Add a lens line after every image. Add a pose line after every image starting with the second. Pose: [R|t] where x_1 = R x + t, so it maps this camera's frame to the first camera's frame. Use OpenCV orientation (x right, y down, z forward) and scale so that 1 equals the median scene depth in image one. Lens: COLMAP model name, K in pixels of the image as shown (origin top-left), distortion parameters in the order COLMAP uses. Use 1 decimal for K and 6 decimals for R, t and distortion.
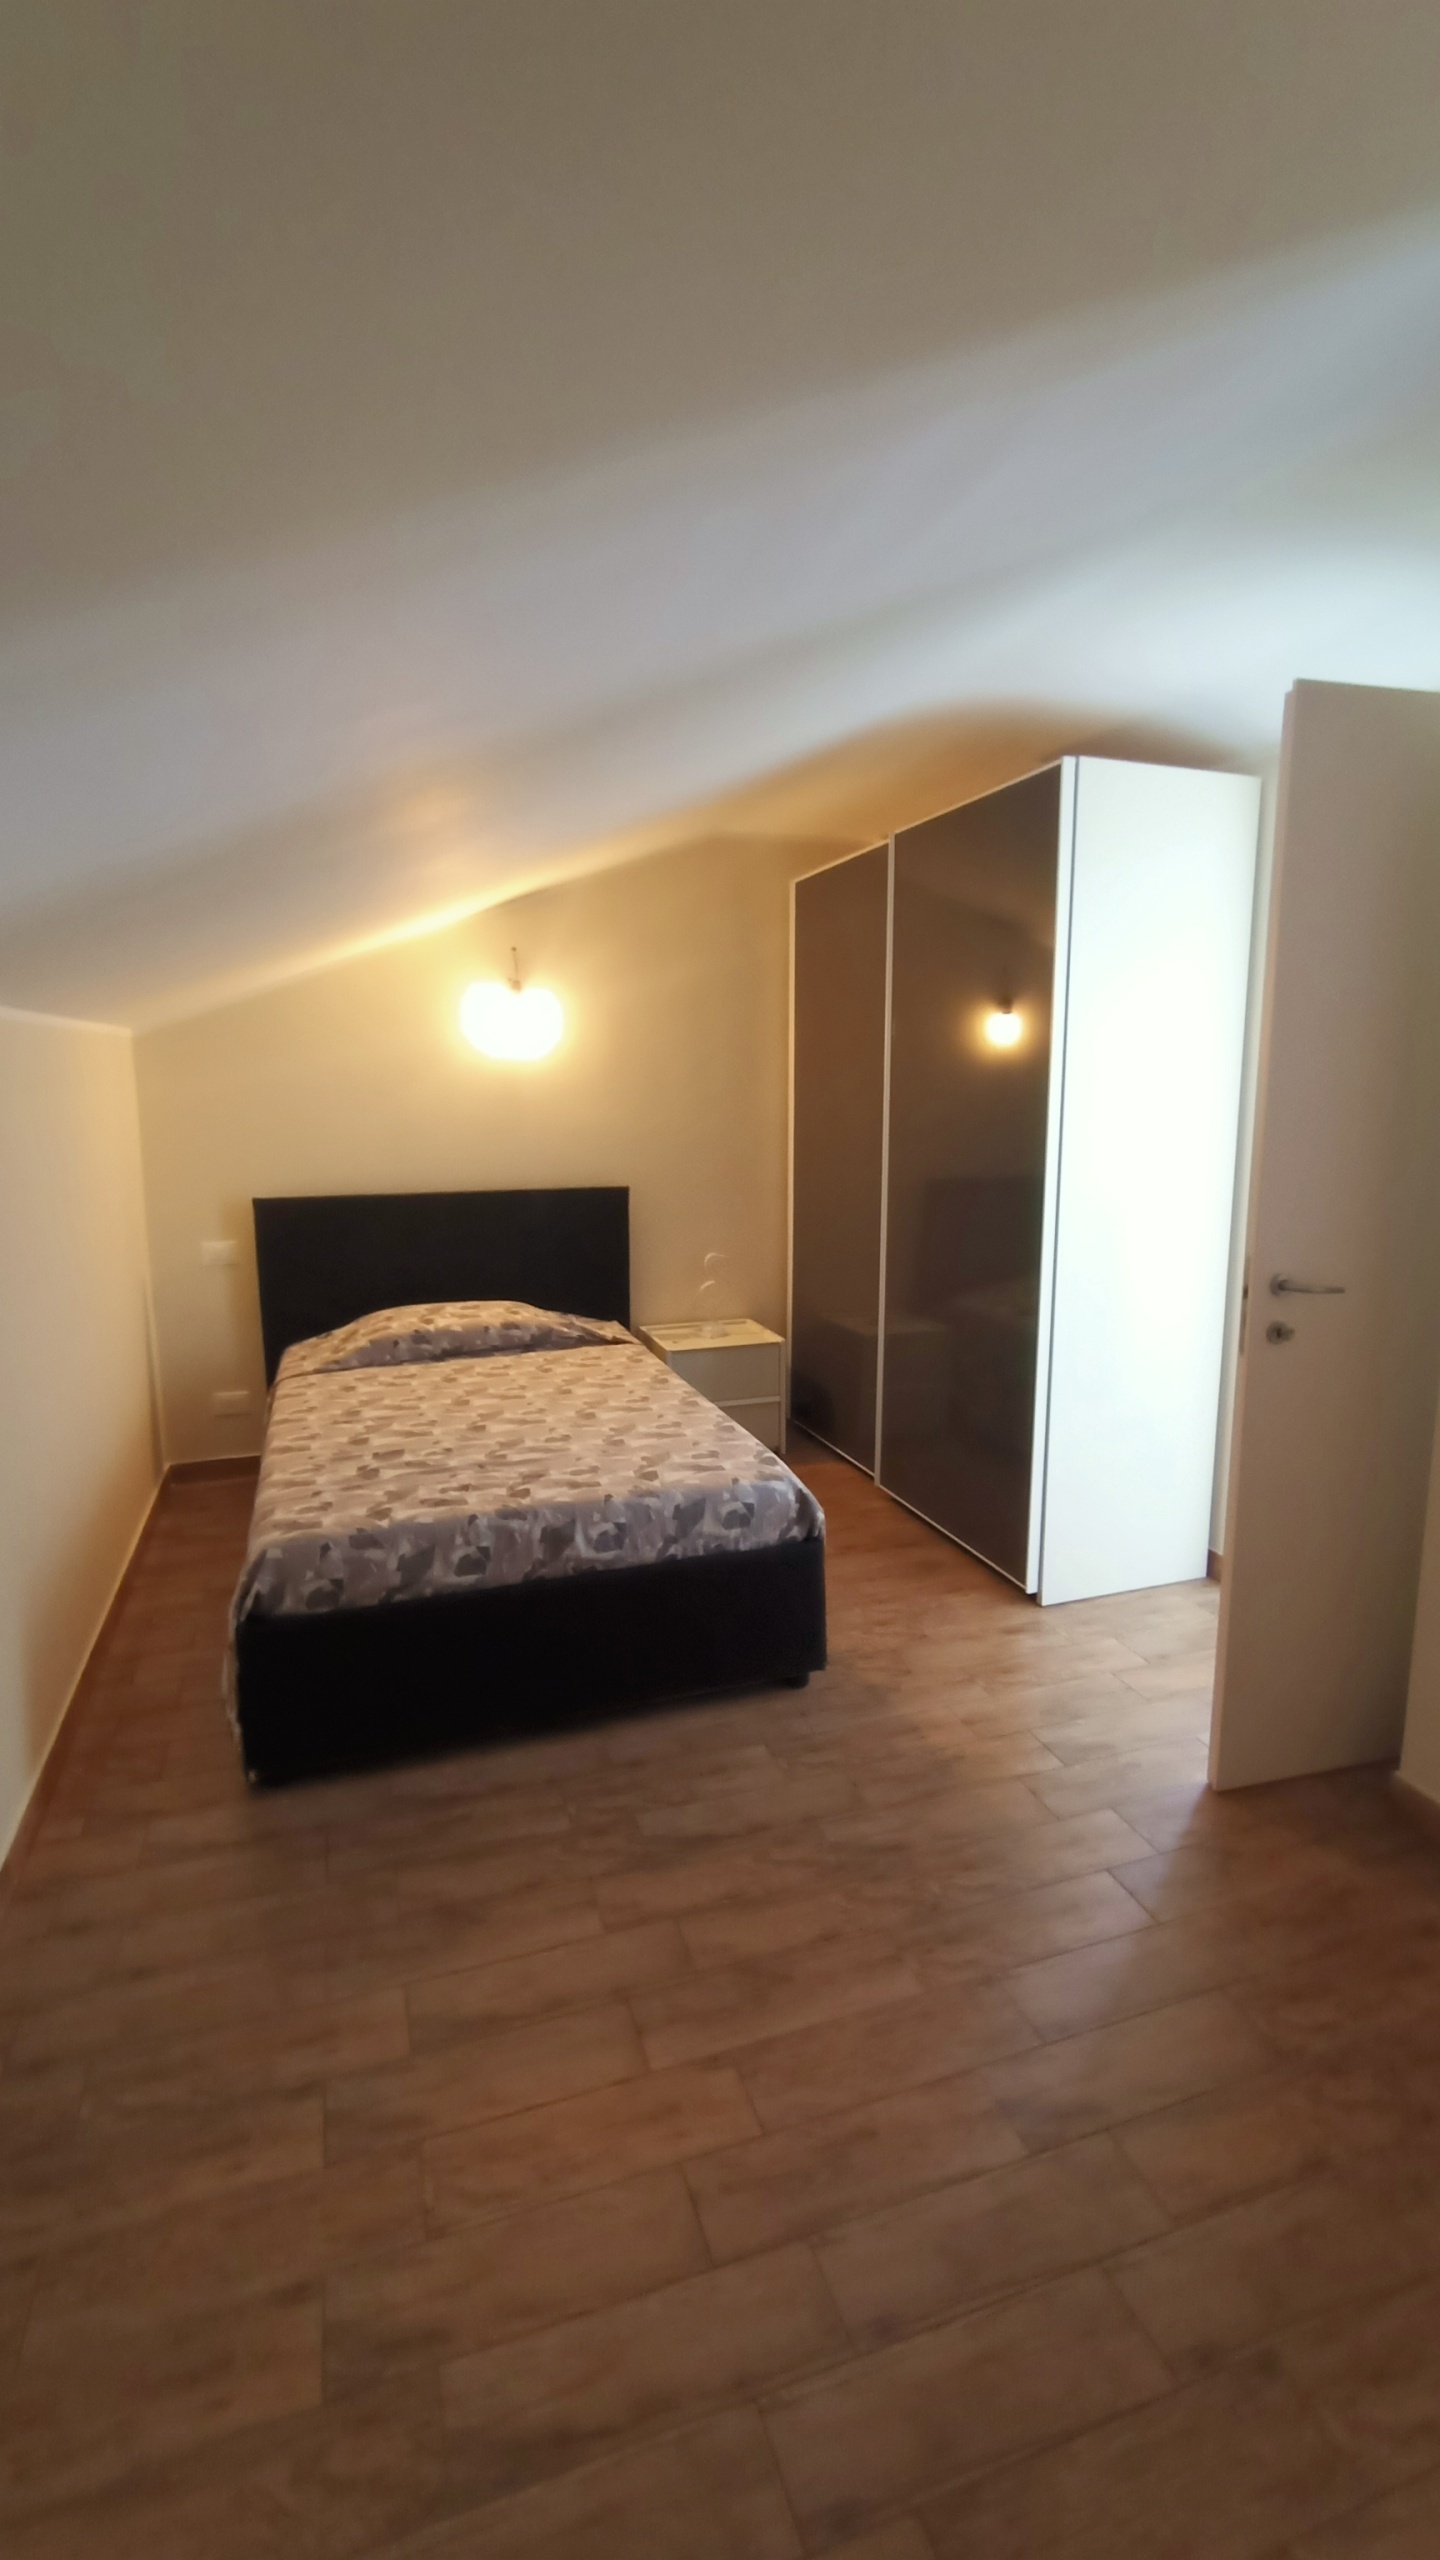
lens RADIAL K [[1177.6, 0, 723.7], [0, 1177.6, 1277.6], [0, 0, 1]] dist [0.000274, 0.002333]
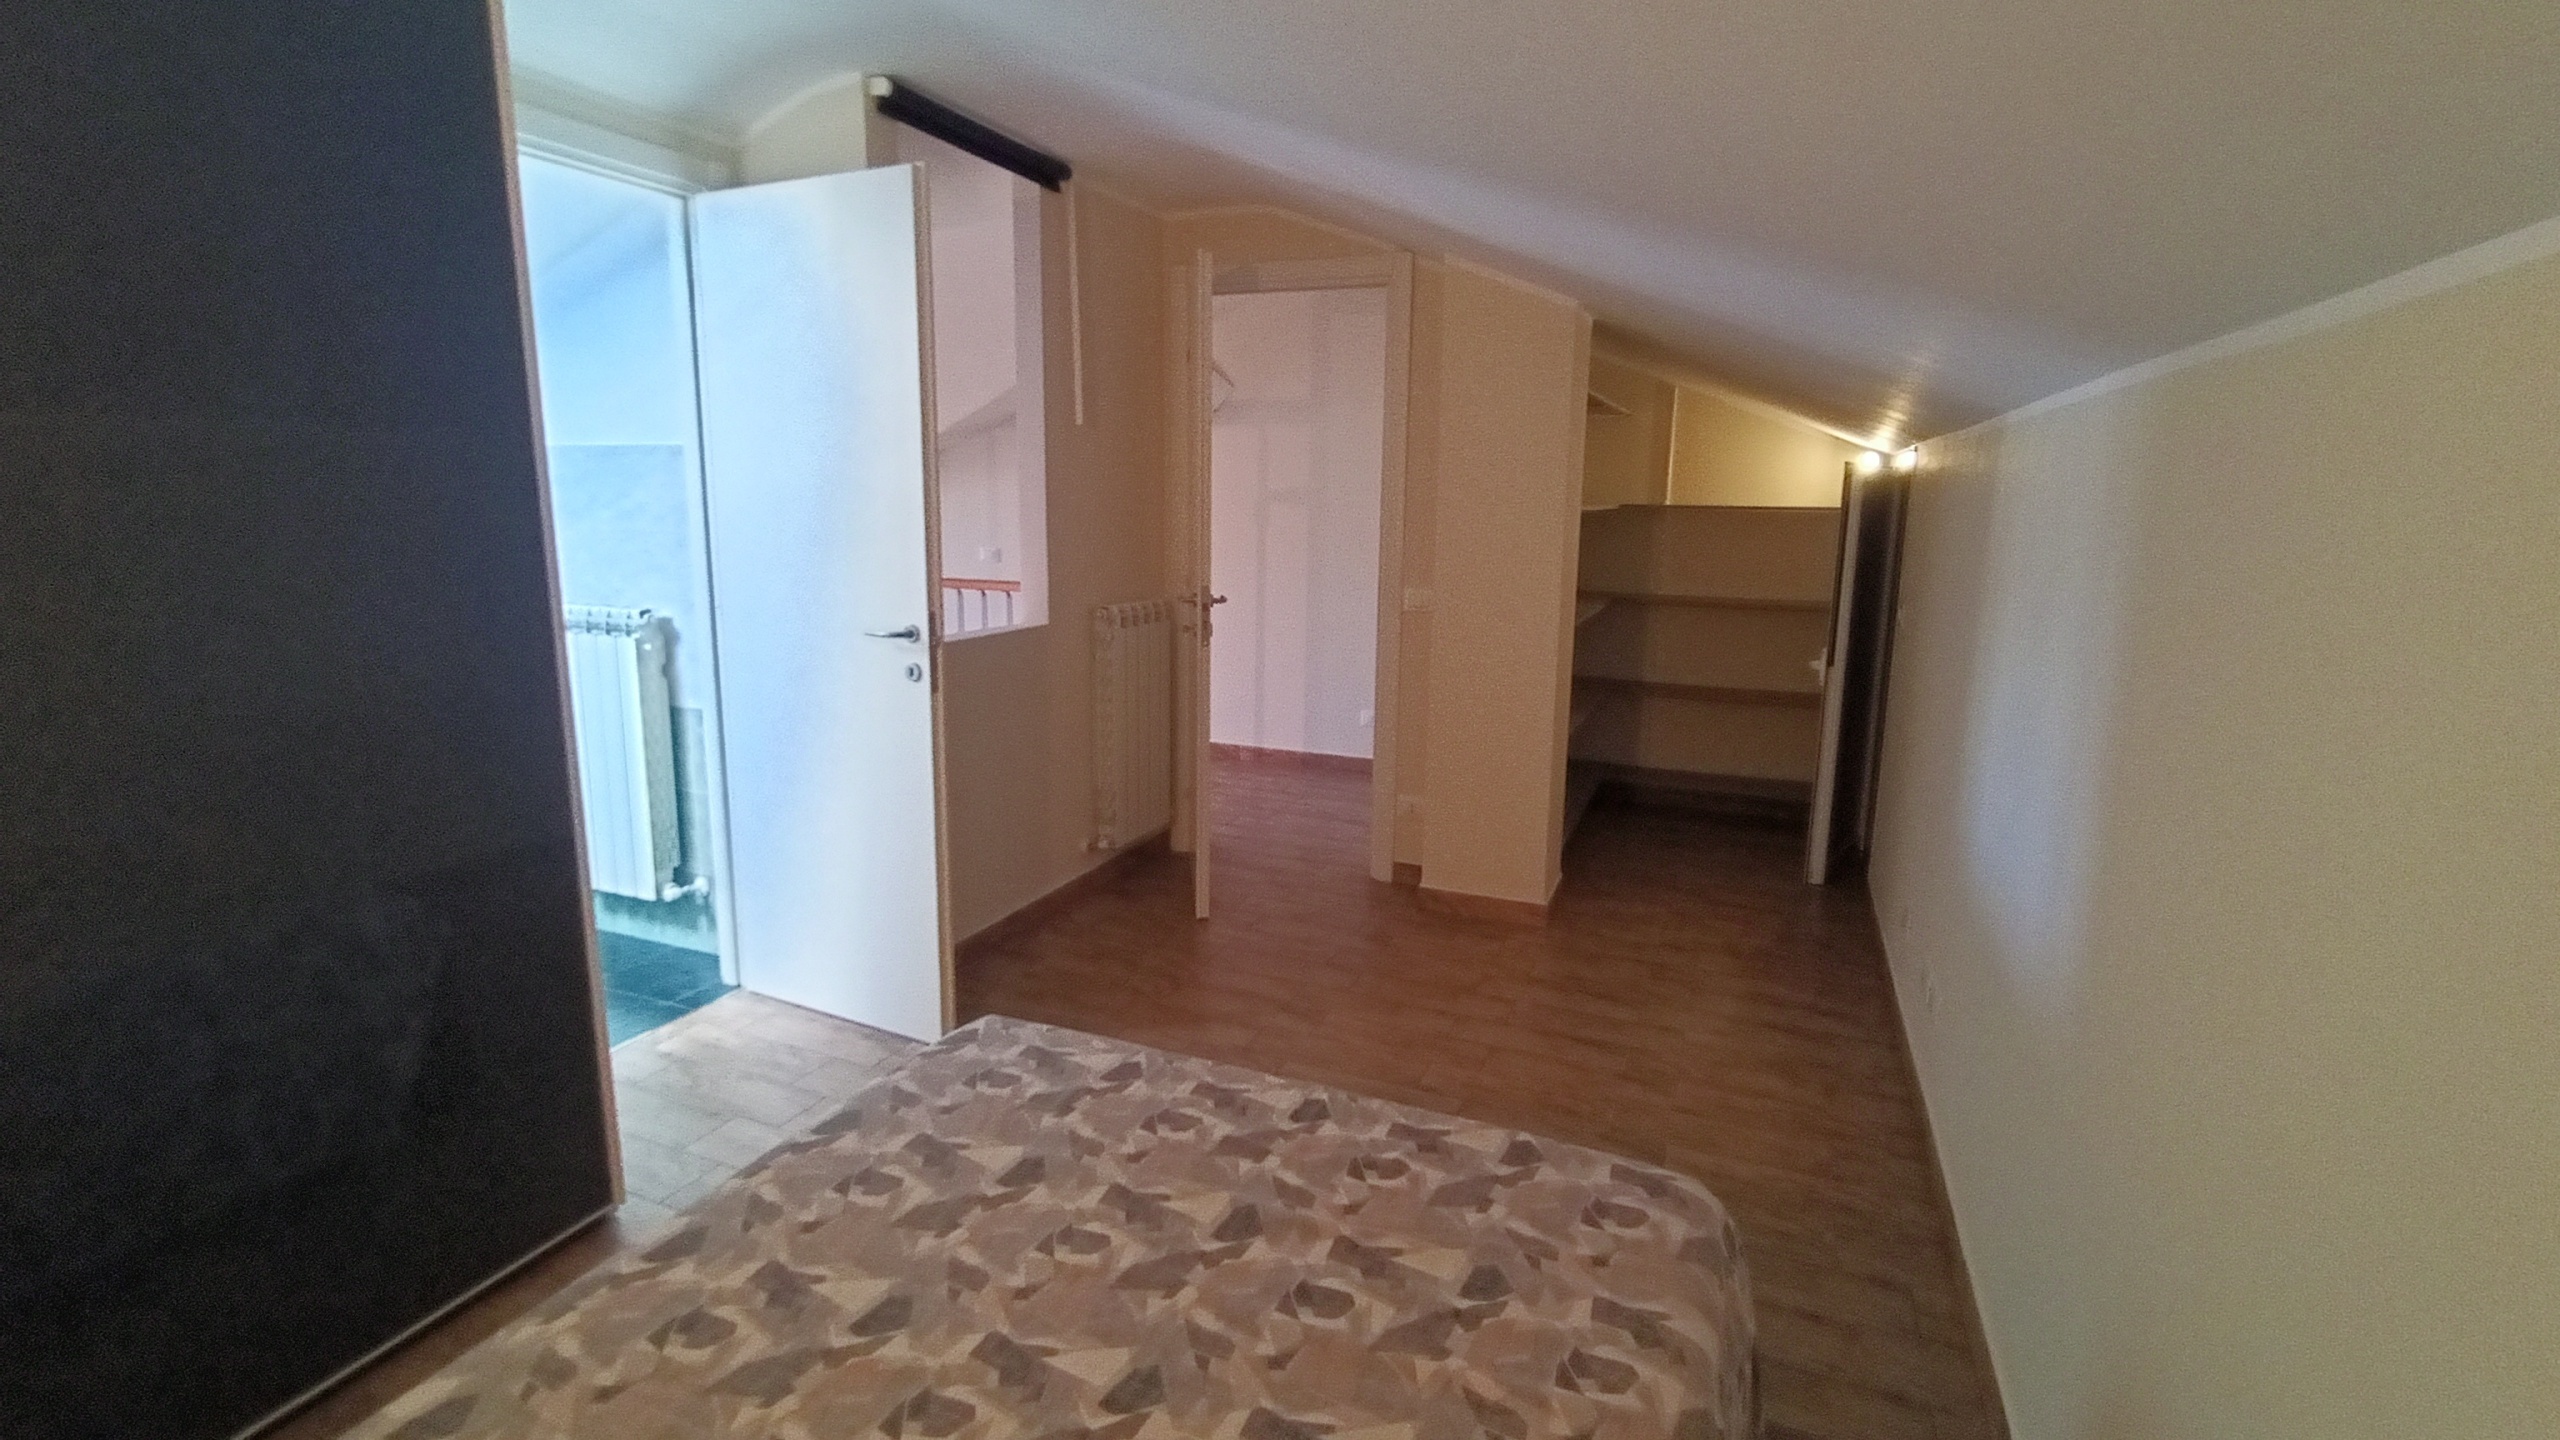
lens RADIAL K [[1177.6, 0, 1281.2], [0, 1177.6, 717.4], [0, 0, 1]] dist [0.000274, 0.002333]
pose [[-0.759075, -0.125884, 0.638716, -0.567790], [0.100330, 0.946783, 0.305837, -0.228964], [-0.643225, 0.296235, -0.706049, 1.457991]]
